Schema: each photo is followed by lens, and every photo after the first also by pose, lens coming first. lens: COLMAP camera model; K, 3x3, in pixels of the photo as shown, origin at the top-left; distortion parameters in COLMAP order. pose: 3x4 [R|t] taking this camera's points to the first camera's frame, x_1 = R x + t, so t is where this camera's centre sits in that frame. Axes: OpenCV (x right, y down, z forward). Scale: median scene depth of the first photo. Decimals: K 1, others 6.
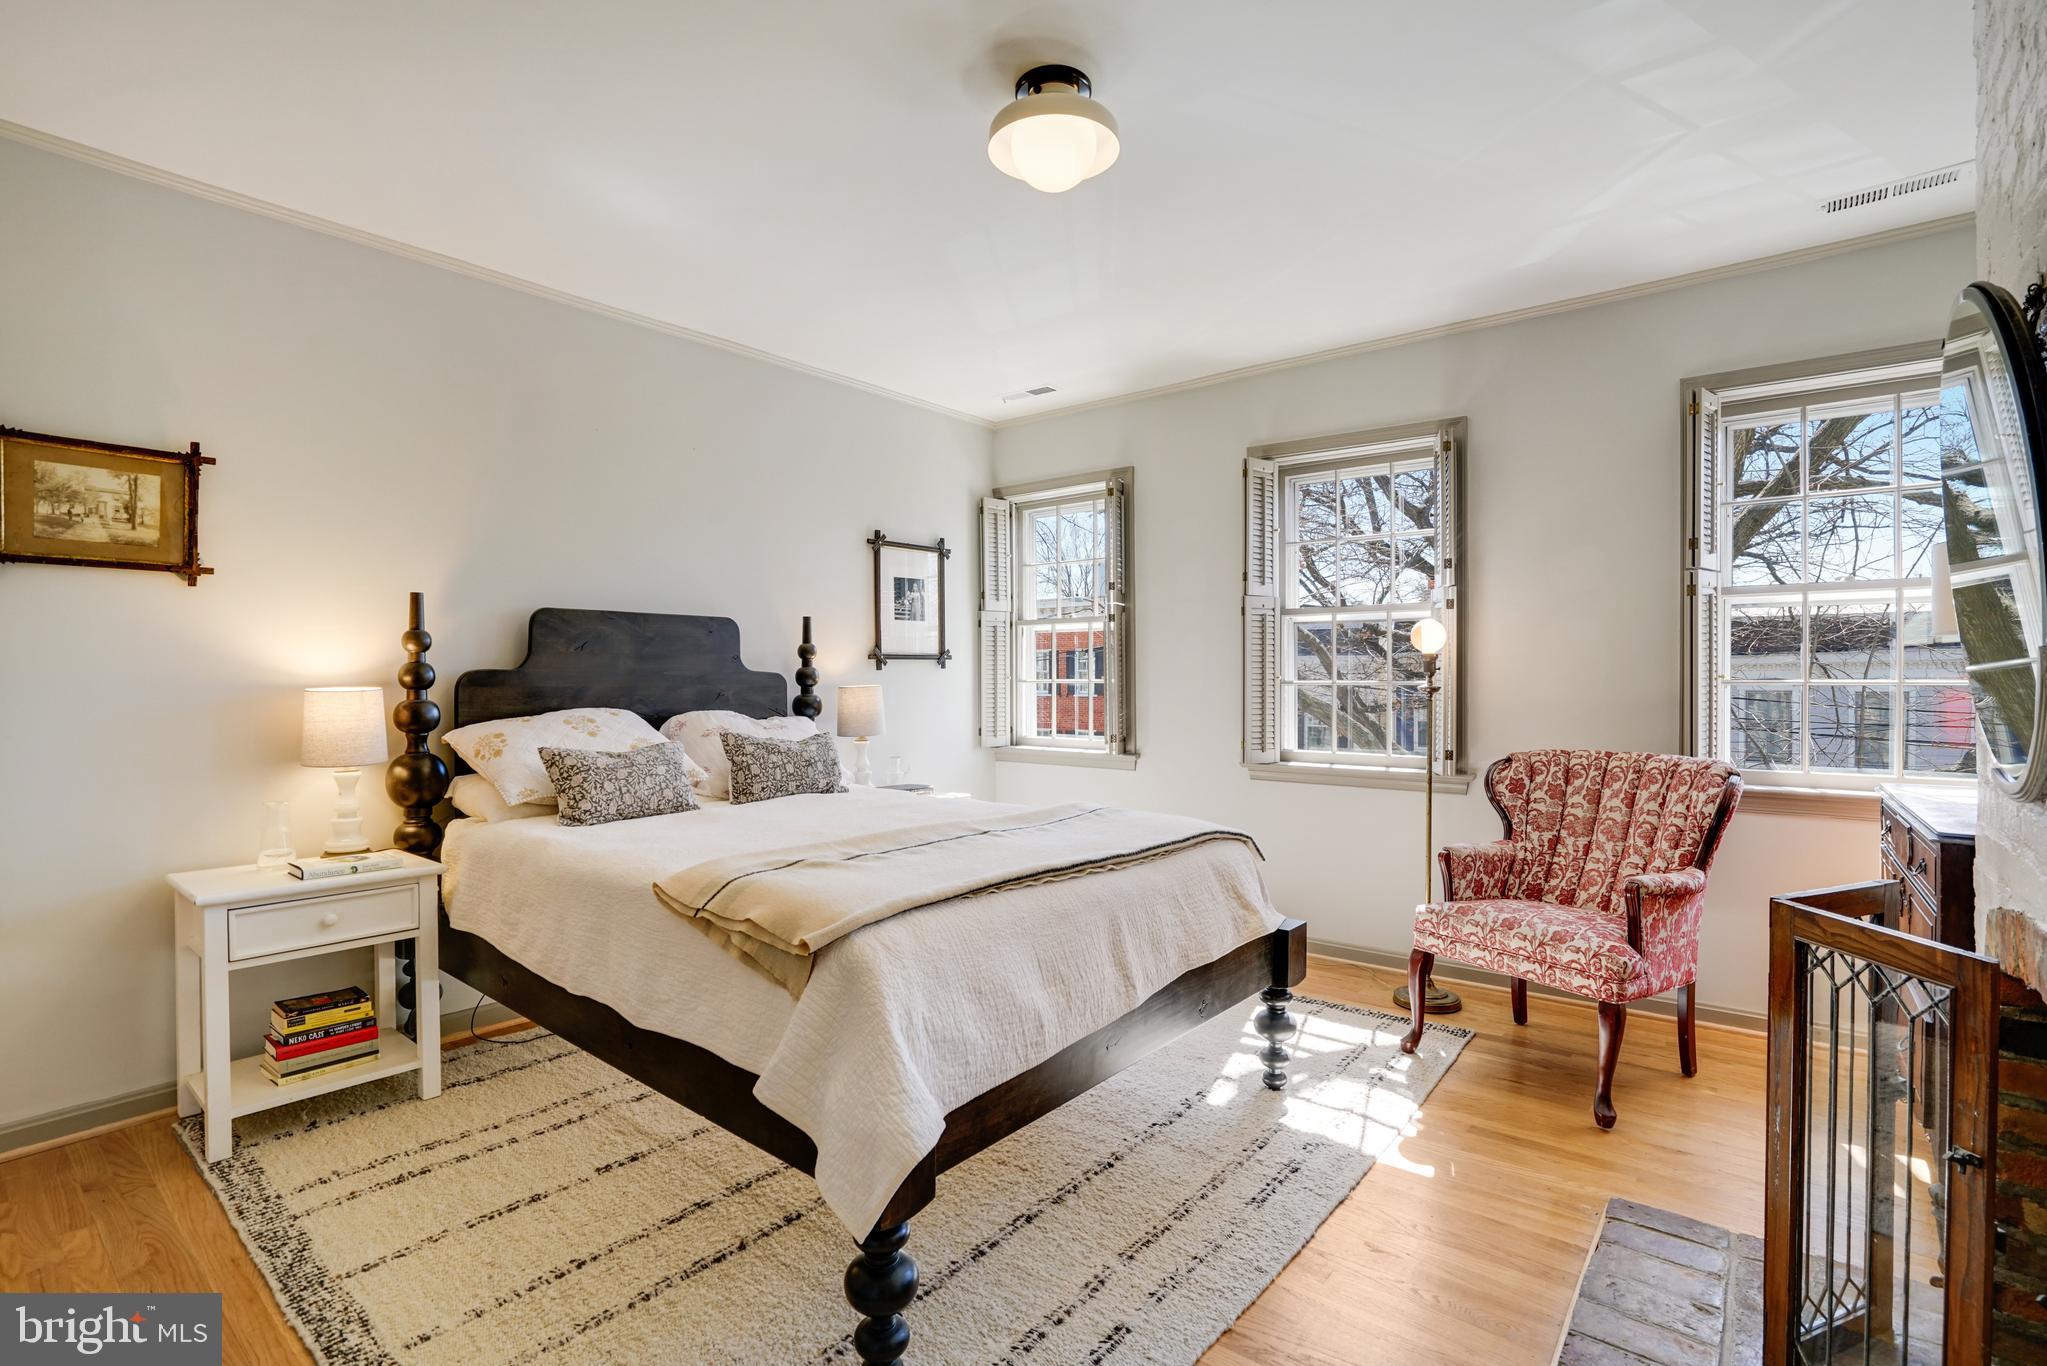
lens RADIAL K [[950.1, 0, 1015.5], [0, 950.1, 684.8], [0, 0, 1]] dist [-0.052086, 0.019878]
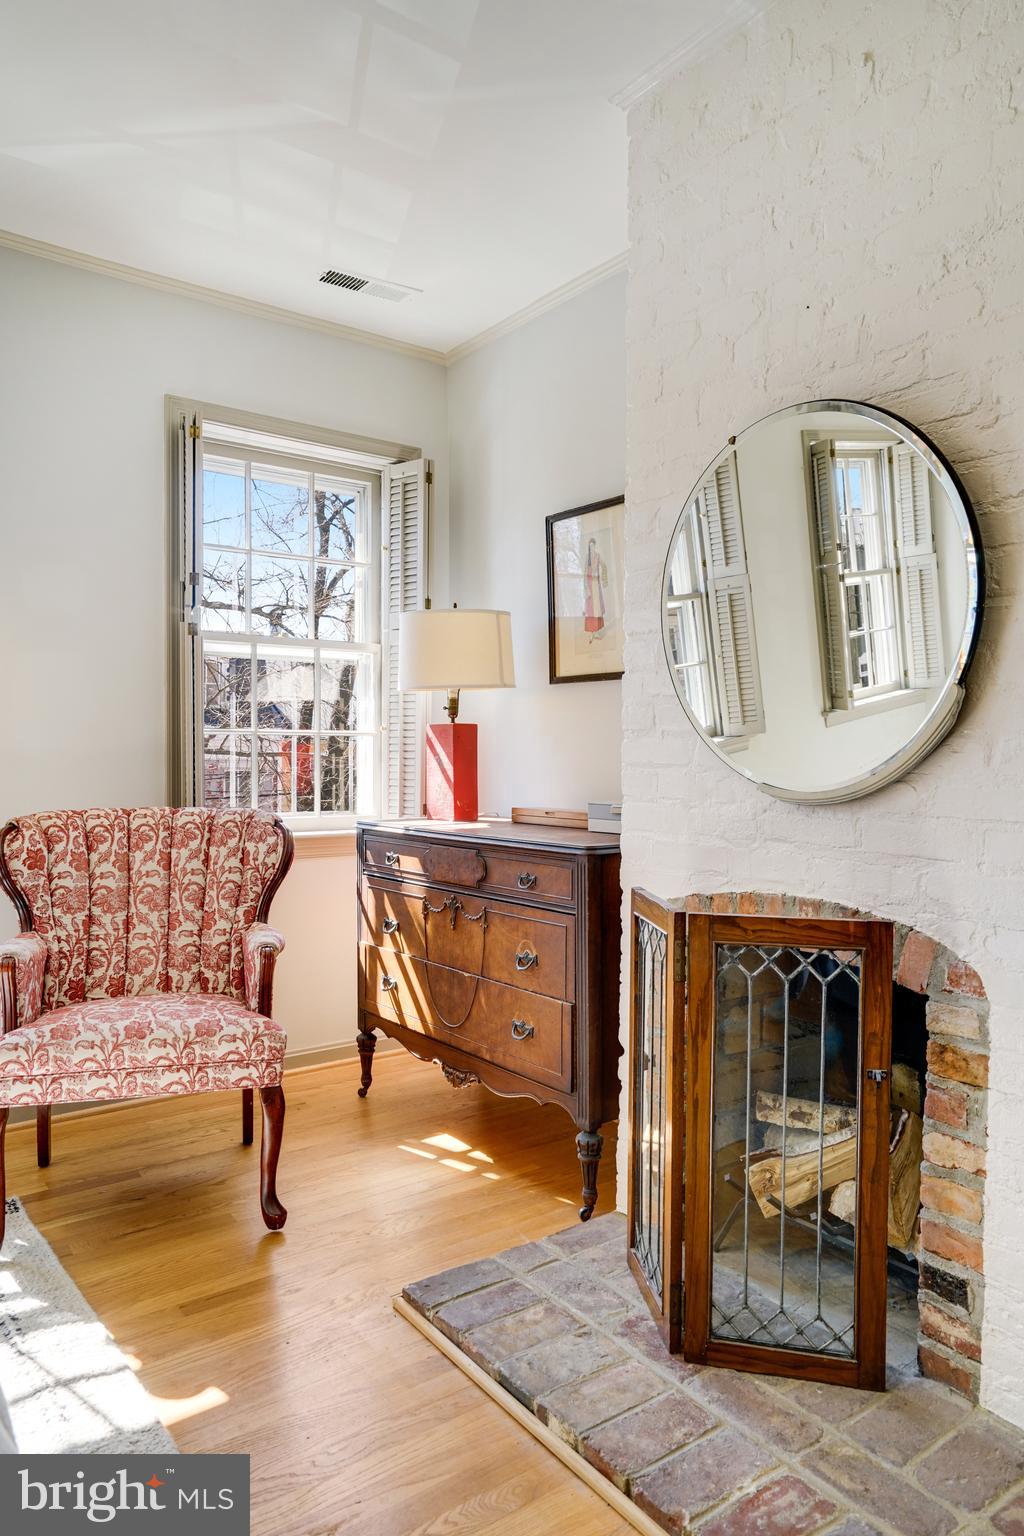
lens RADIAL K [[1023.8, 0, 521.3], [0, 1023.8, 783.3], [0, 0, 1]] dist [-0.003981, 0.027812]
pose [[0.256429, -0.026932, 0.966188, -0.186143], [-0.000273, 0.999610, 0.027936, 0.023478], [-0.966563, -0.007428, 0.256322, 0.432675]]
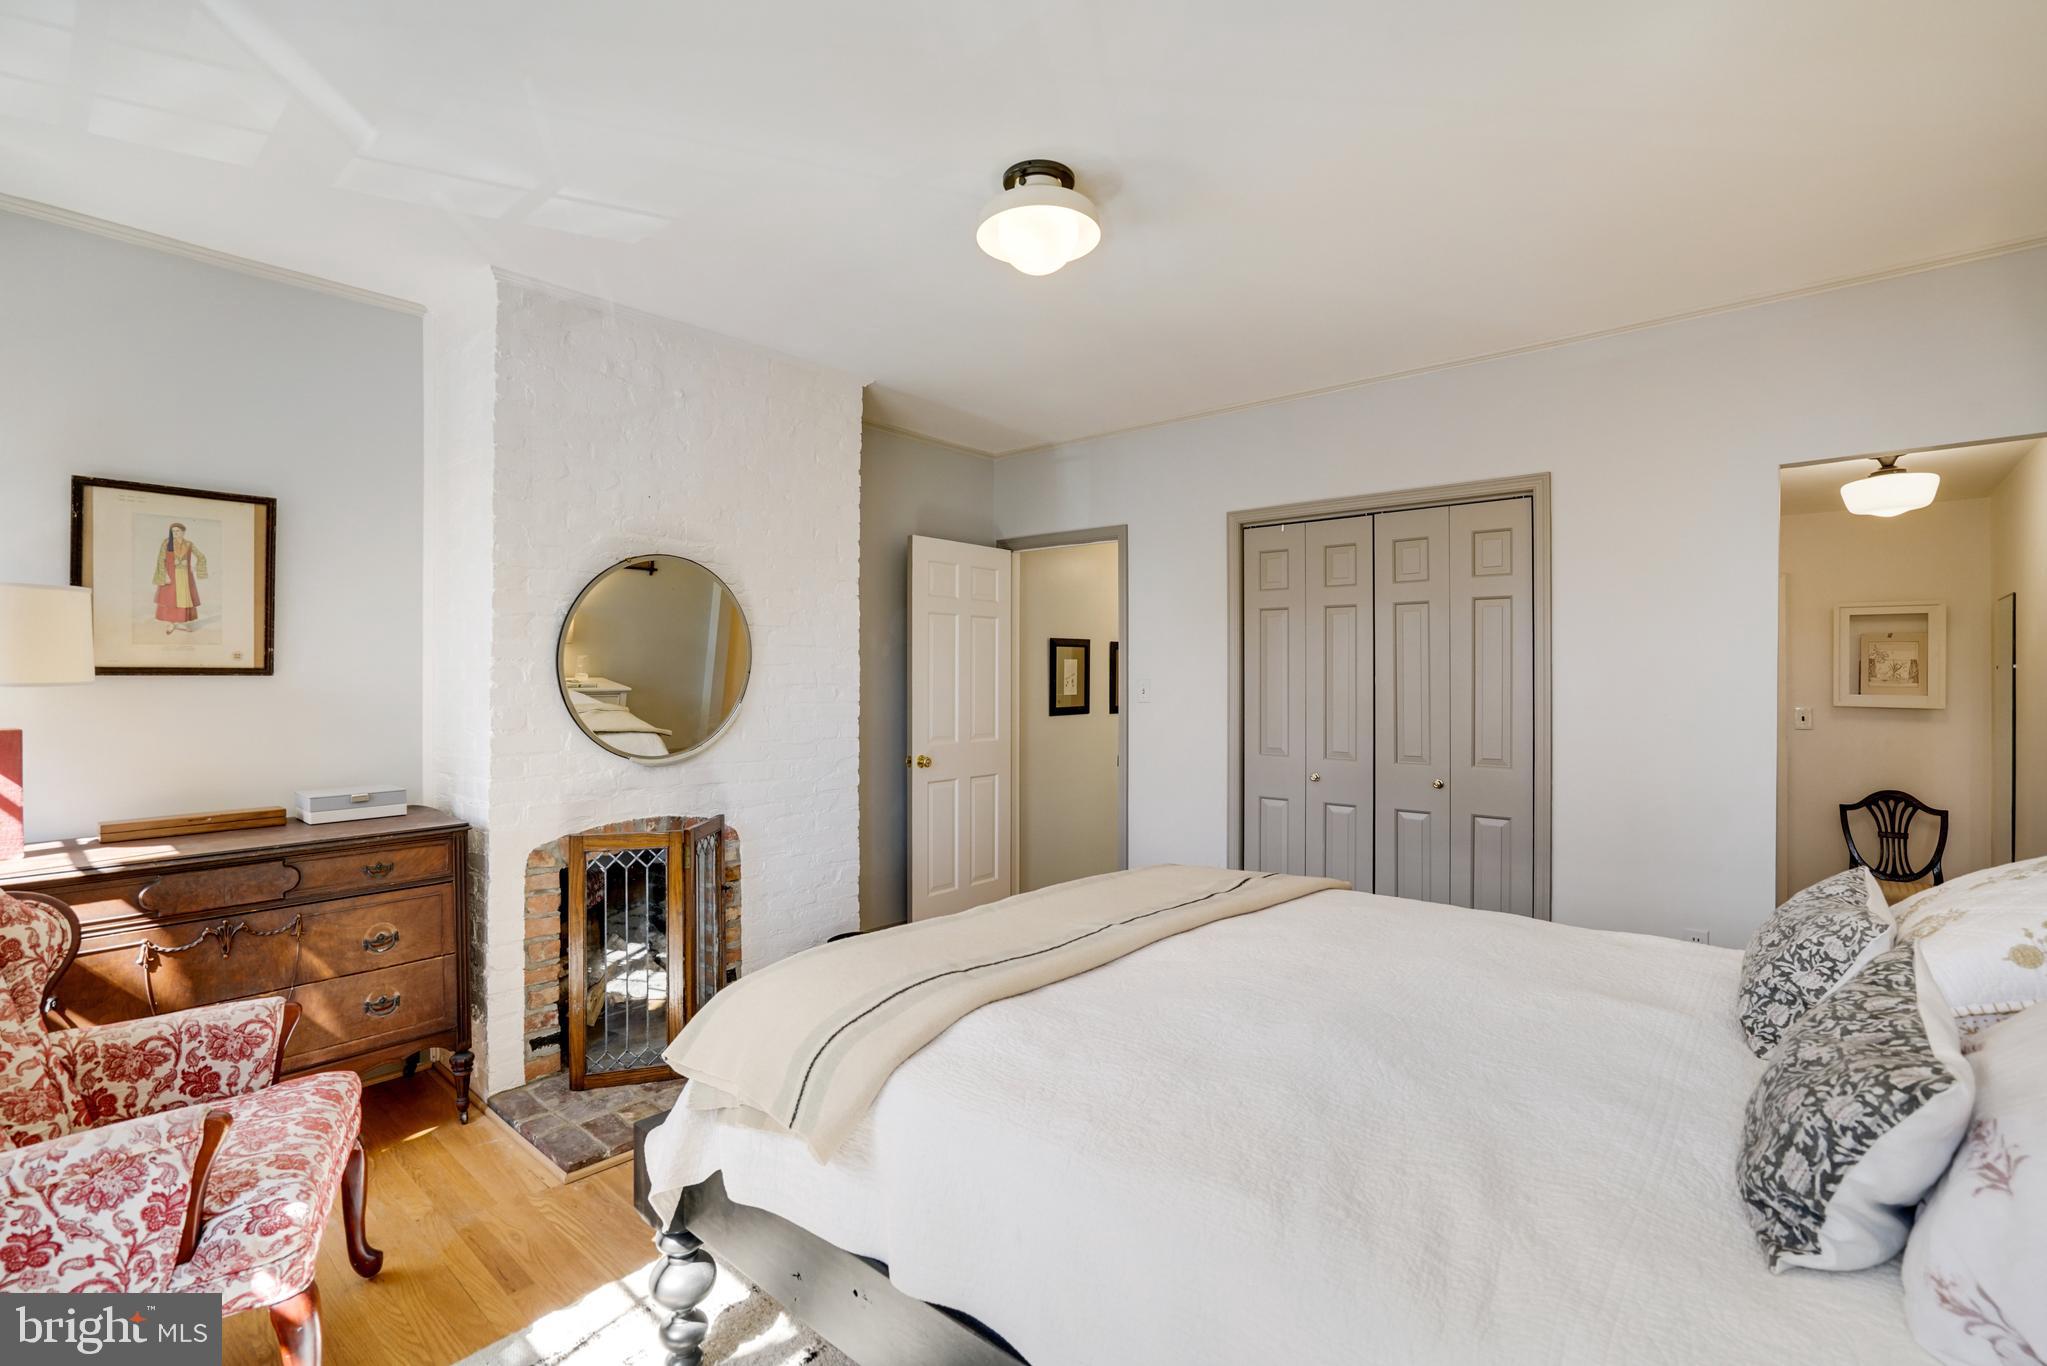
lens RADIAL K [[932.9, 0, 1012.8], [0, 932.9, 683.4], [0, 0, 1]] dist [-0.044124, 0.023762]
pose [[-0.998846, 0.001603, 0.048000, 0.018749], [0.002163, 0.999930, 0.011615, -0.052041], [-0.047978, 0.011706, -0.998780, 1.467490]]
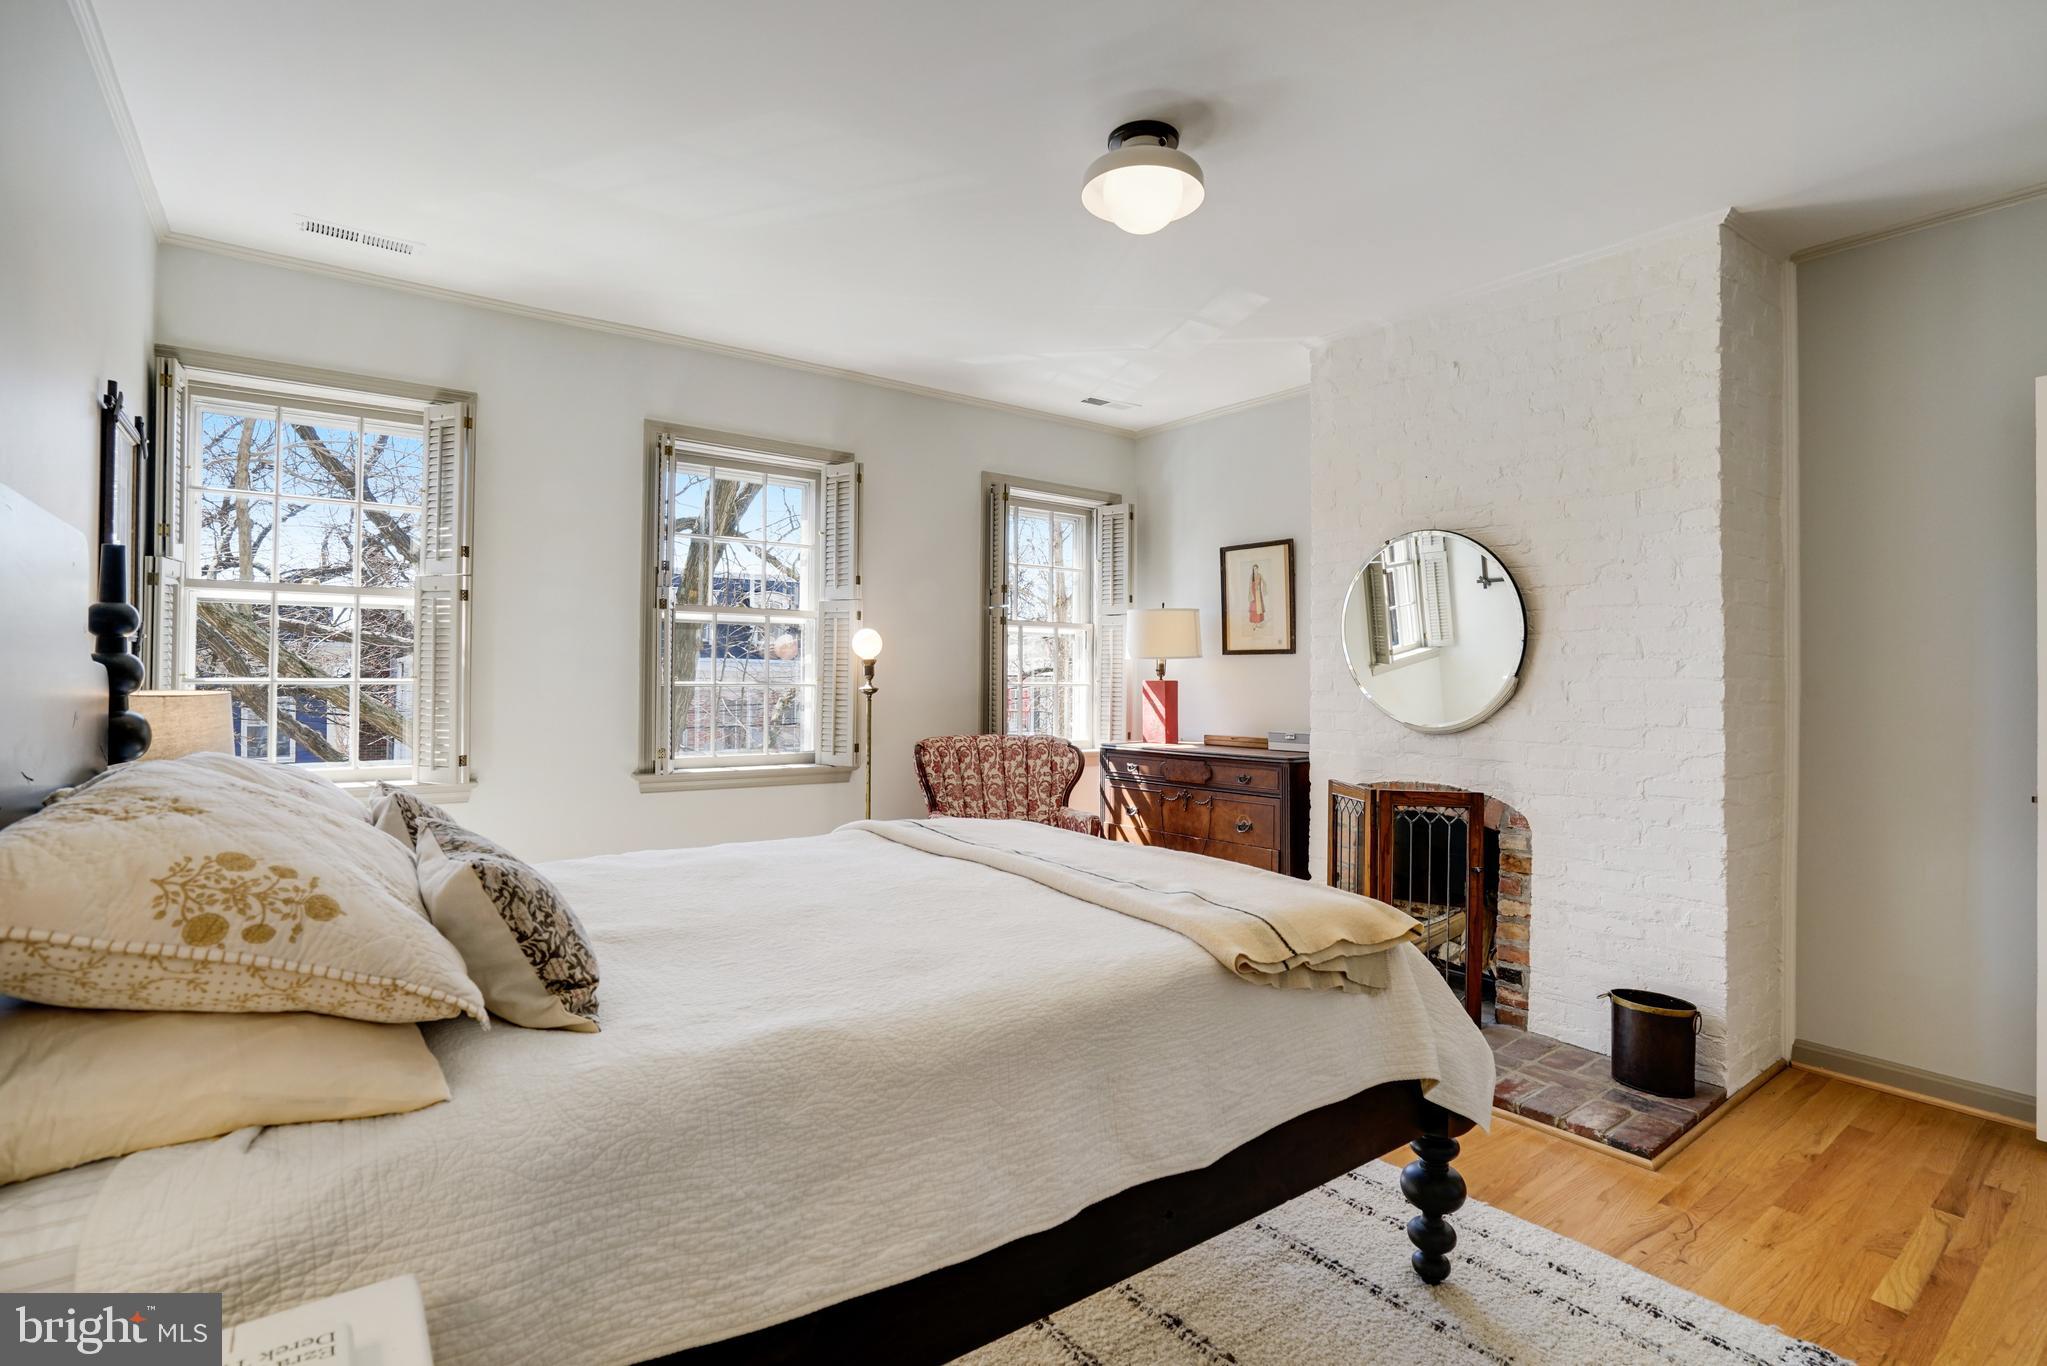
lens RADIAL K [[963.5, 0, 1029.7], [0, 963.5, 659.0], [0, 0, 1]] dist [-0.048884, 0.000060]
pose [[0.241823, 0.023902, 0.970026, -0.743898], [-0.002107, 0.999707, -0.024108, -0.006340], [-0.970318, 0.003786, 0.241802, 0.613265]]
